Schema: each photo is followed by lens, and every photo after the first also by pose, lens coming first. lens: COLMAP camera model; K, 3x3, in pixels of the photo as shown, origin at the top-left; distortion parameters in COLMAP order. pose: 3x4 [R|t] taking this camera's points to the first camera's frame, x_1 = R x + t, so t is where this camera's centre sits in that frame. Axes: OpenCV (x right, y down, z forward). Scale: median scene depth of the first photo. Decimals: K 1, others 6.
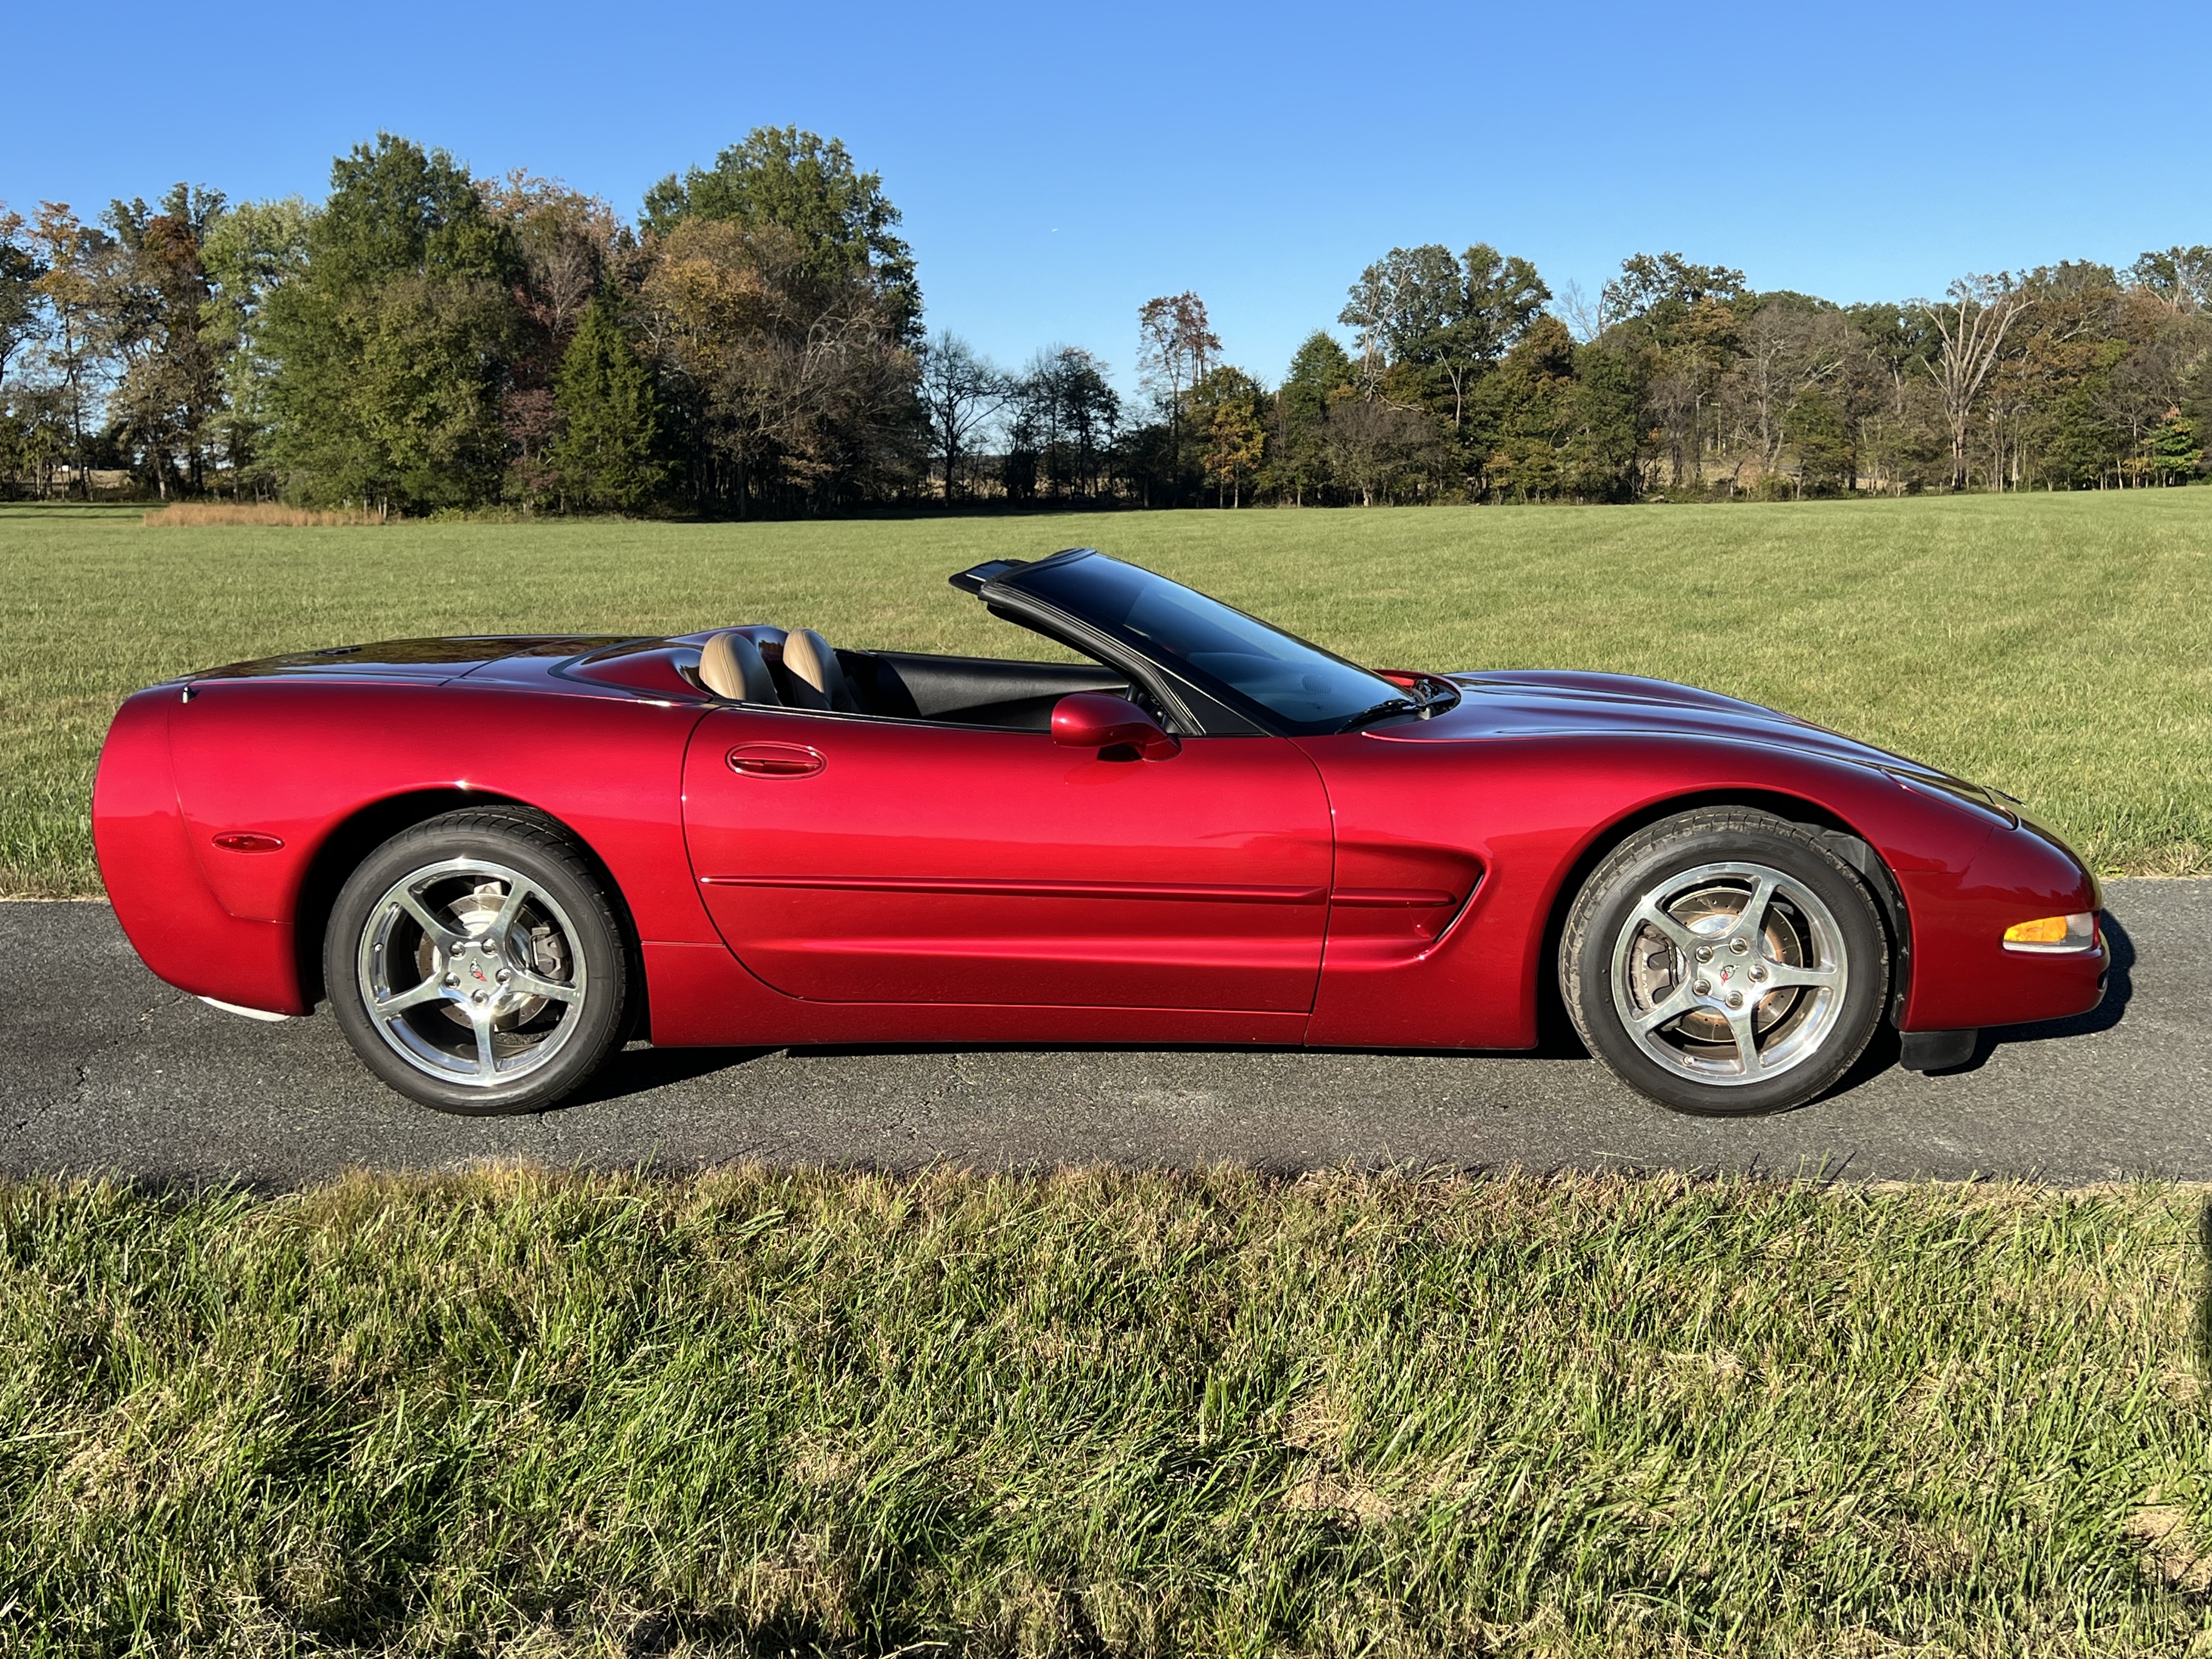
lens RADIAL K [[2272.5, 0, 1088.1], [0, 2272.5, 833.1], [0, 0, 1]] dist [0.058203, 0.000000]
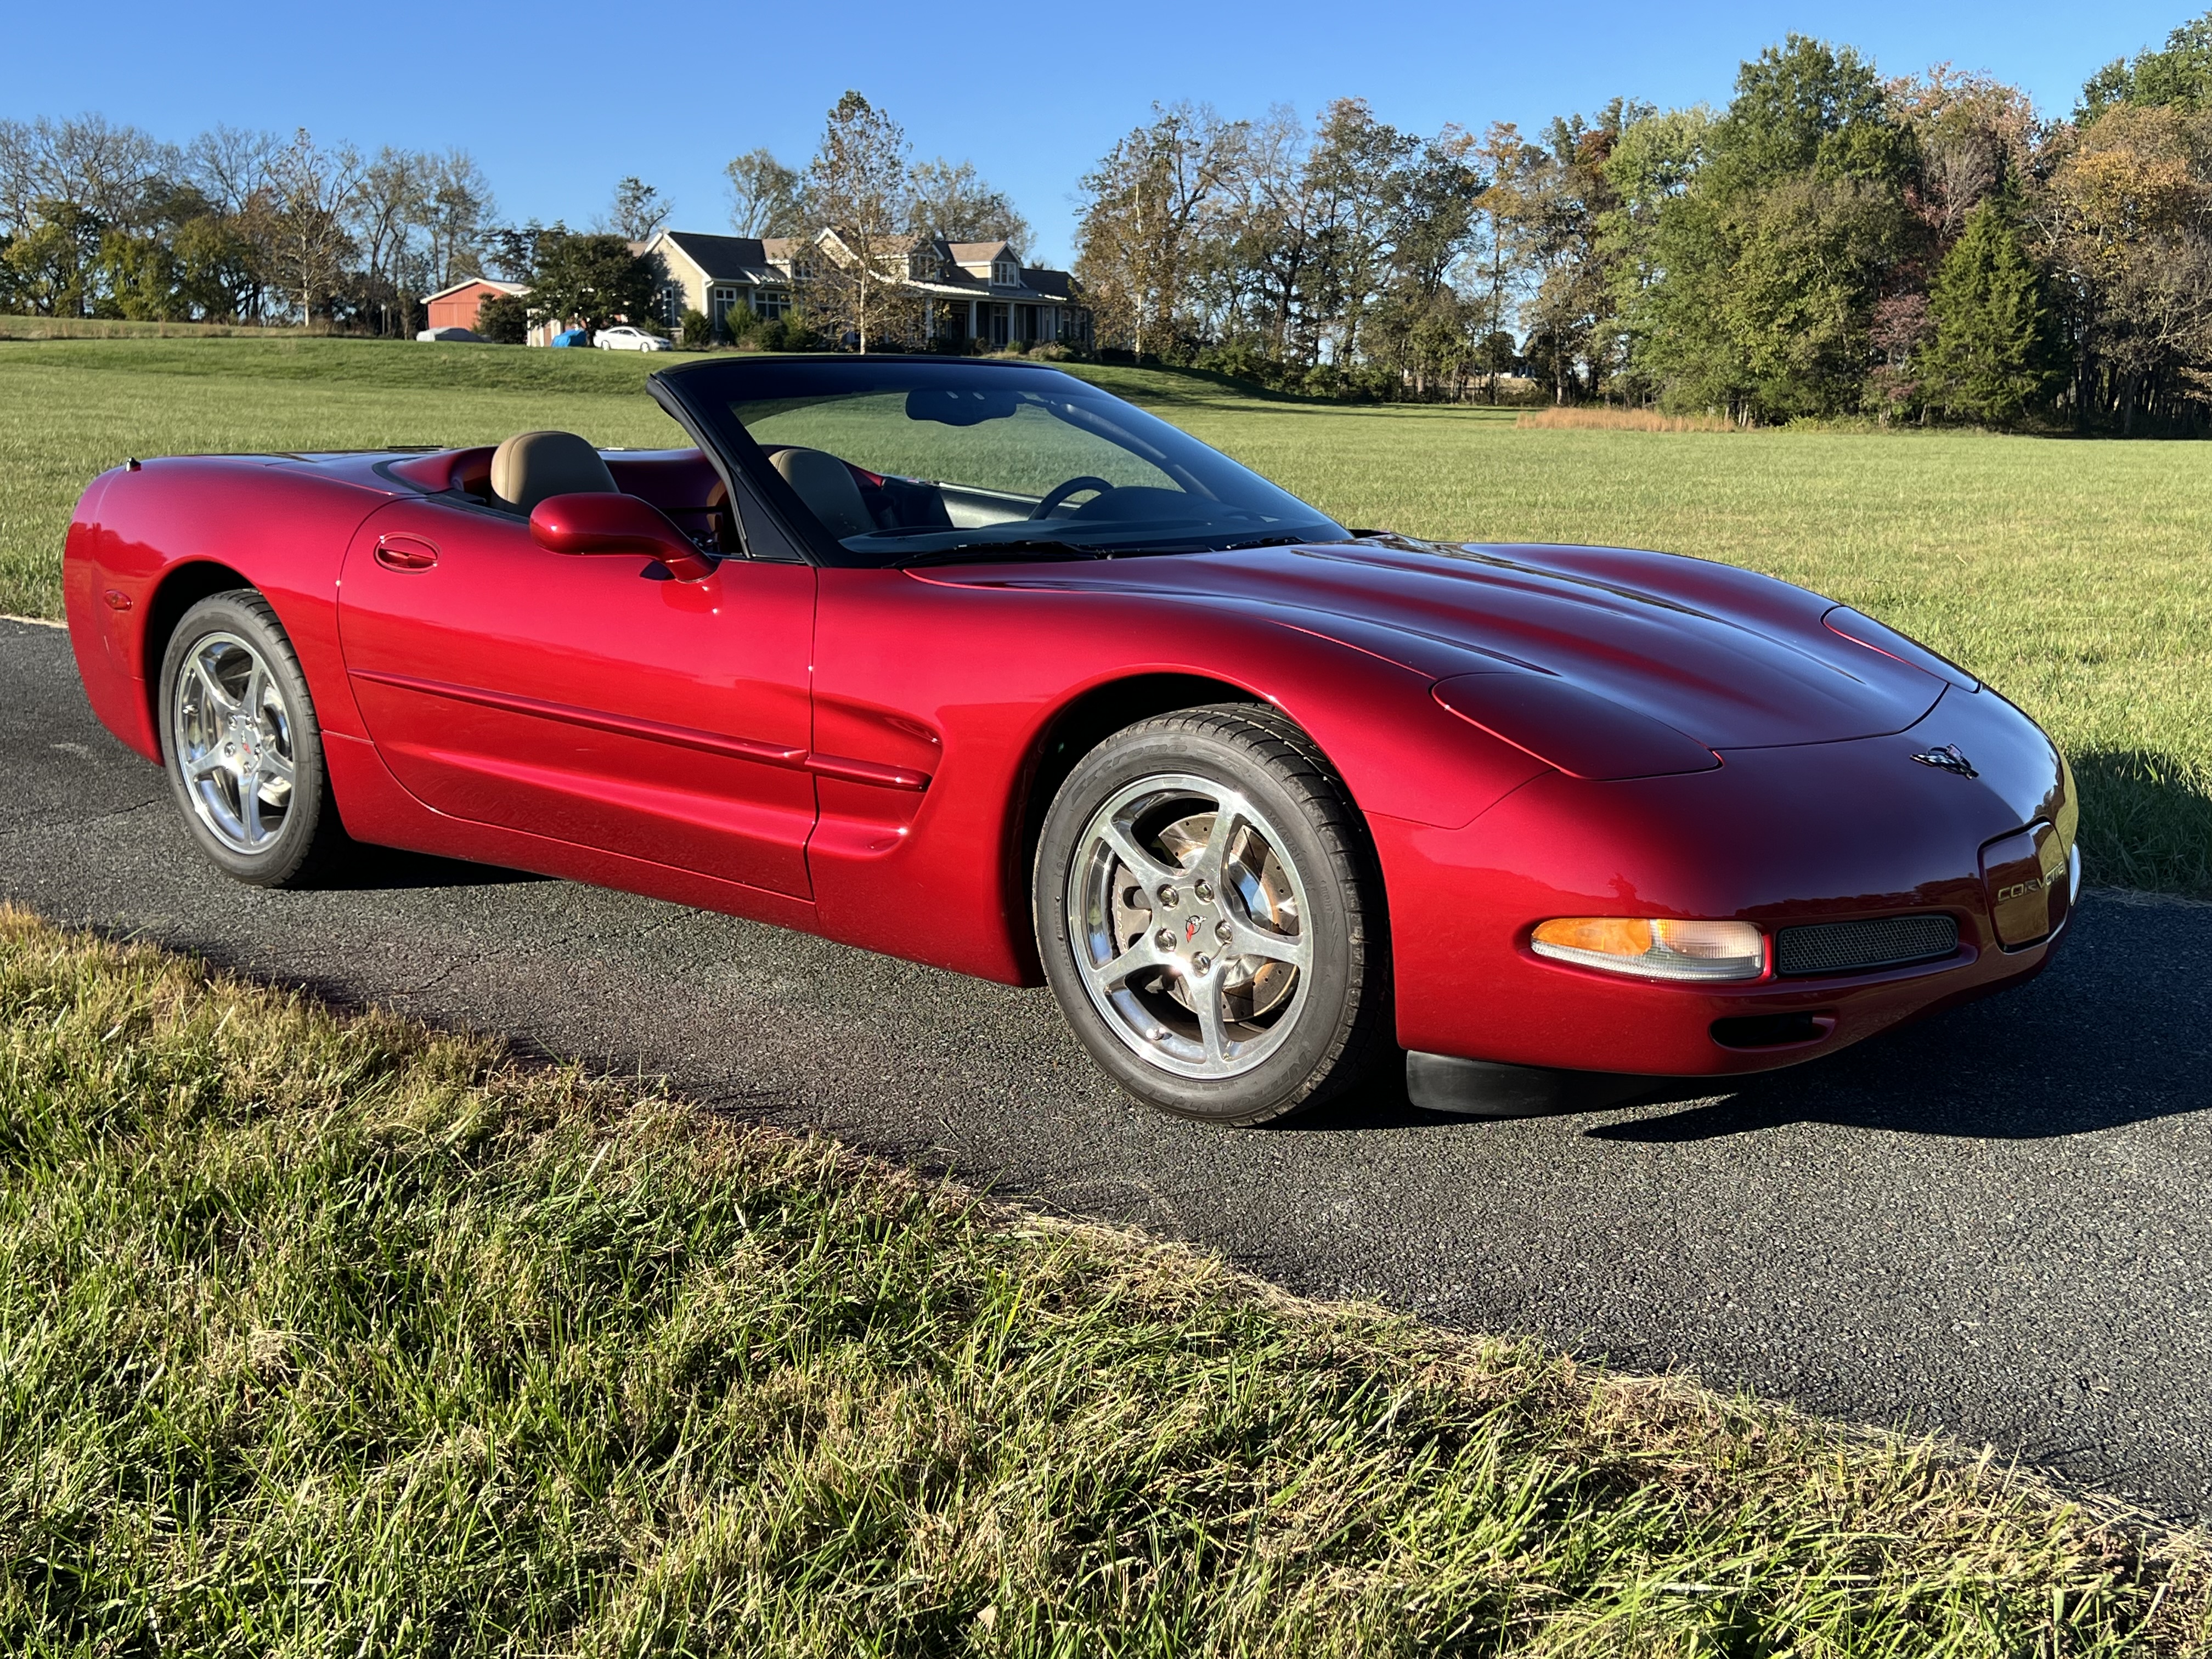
lens RADIAL K [[2272.5, 0, 1095.2], [0, 2272.5, 822.3], [0, 0, 1]] dist [0.058203, 0.000000]
pose [[0.843326, 0.129034, -0.521682, 0.571052], [-0.110963, 0.991637, 0.065896, -0.014939], [0.525822, 0.002316, 0.850591, 0.330316]]
